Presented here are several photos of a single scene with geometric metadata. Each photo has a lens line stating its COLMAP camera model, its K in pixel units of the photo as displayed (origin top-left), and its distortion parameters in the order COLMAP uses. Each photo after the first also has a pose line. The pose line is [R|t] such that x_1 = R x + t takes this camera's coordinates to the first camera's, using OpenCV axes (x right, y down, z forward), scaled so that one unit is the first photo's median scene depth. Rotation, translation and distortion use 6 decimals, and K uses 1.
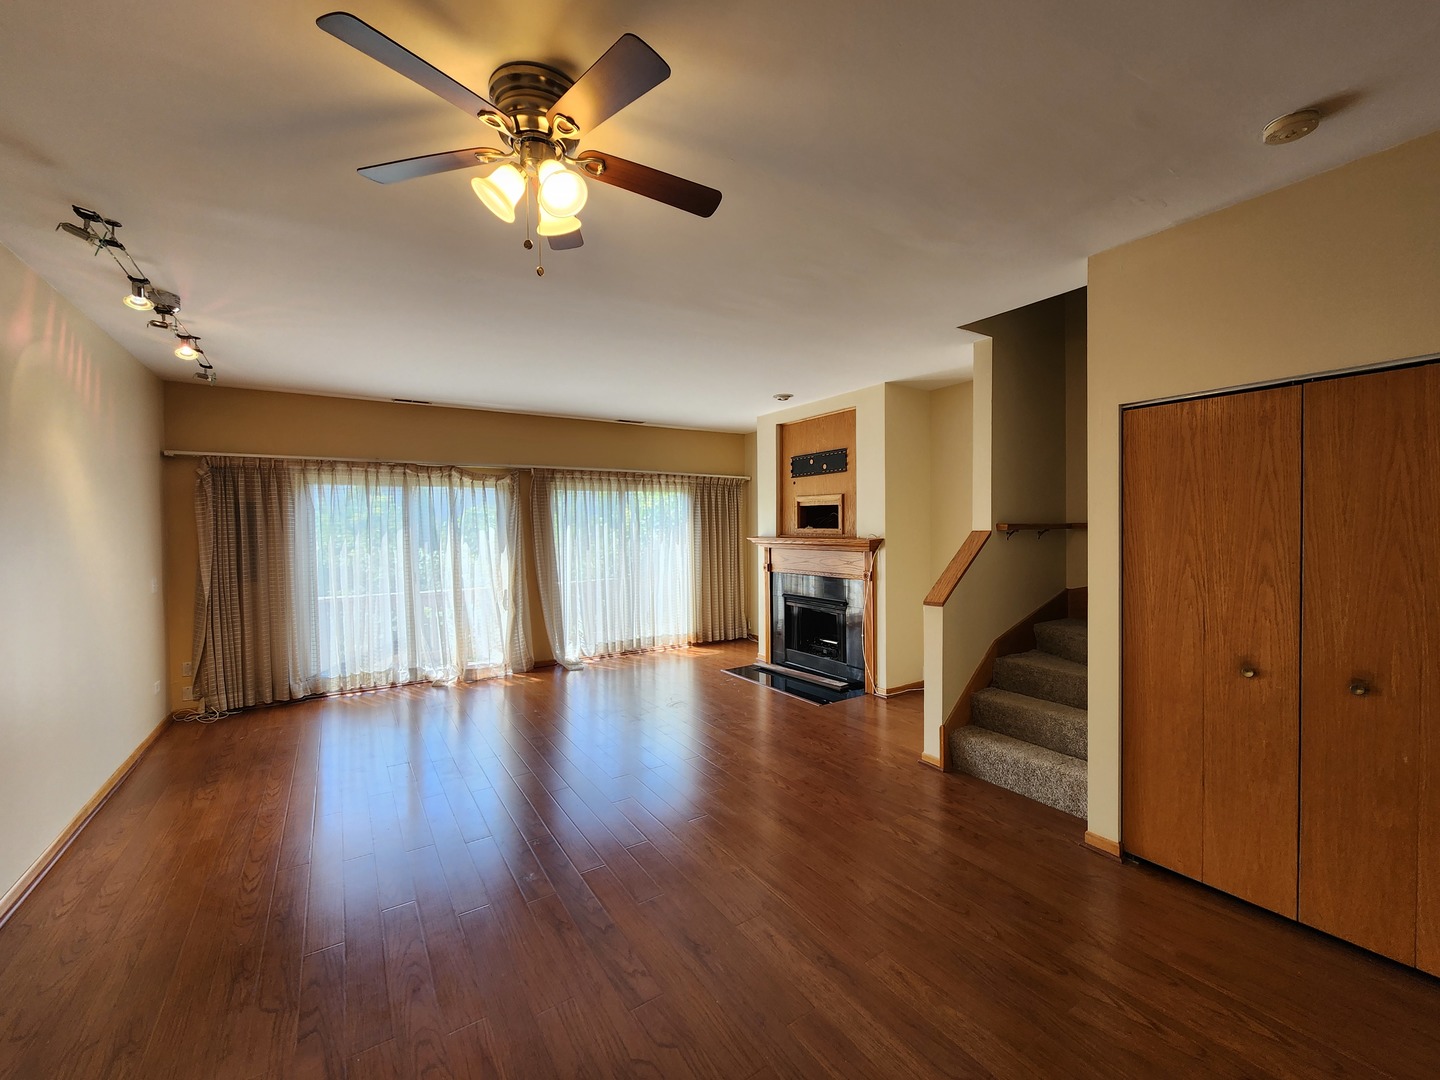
lens RADIAL K [[581.9, 0, 720.0], [0, 581.9, 540.0], [0, 0, 1]] dist [0.001126, 0.000133]
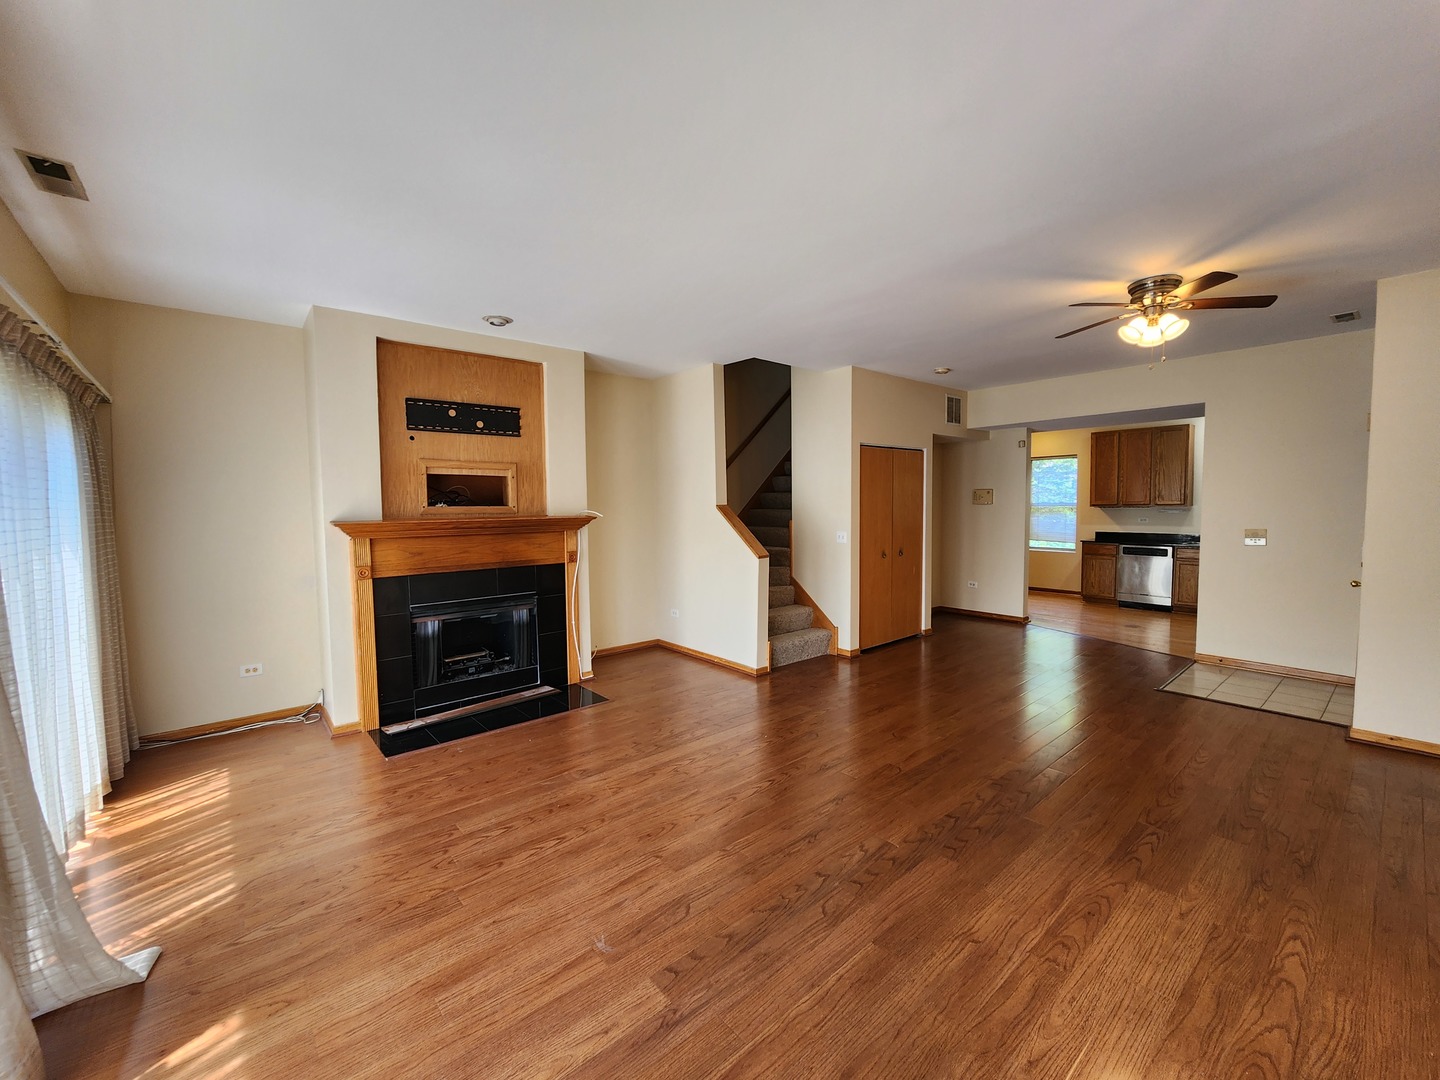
lens RADIAL K [[581.9, 0, 720.0], [0, 581.9, 540.0], [0, 0, 1]] dist [0.001126, 0.000133]
pose [[-0.111446, -0.052093, 0.992404, -0.622052], [0.036805, 0.997724, 0.056505, -0.007532], [-0.993089, 0.042823, -0.109275, 0.790407]]
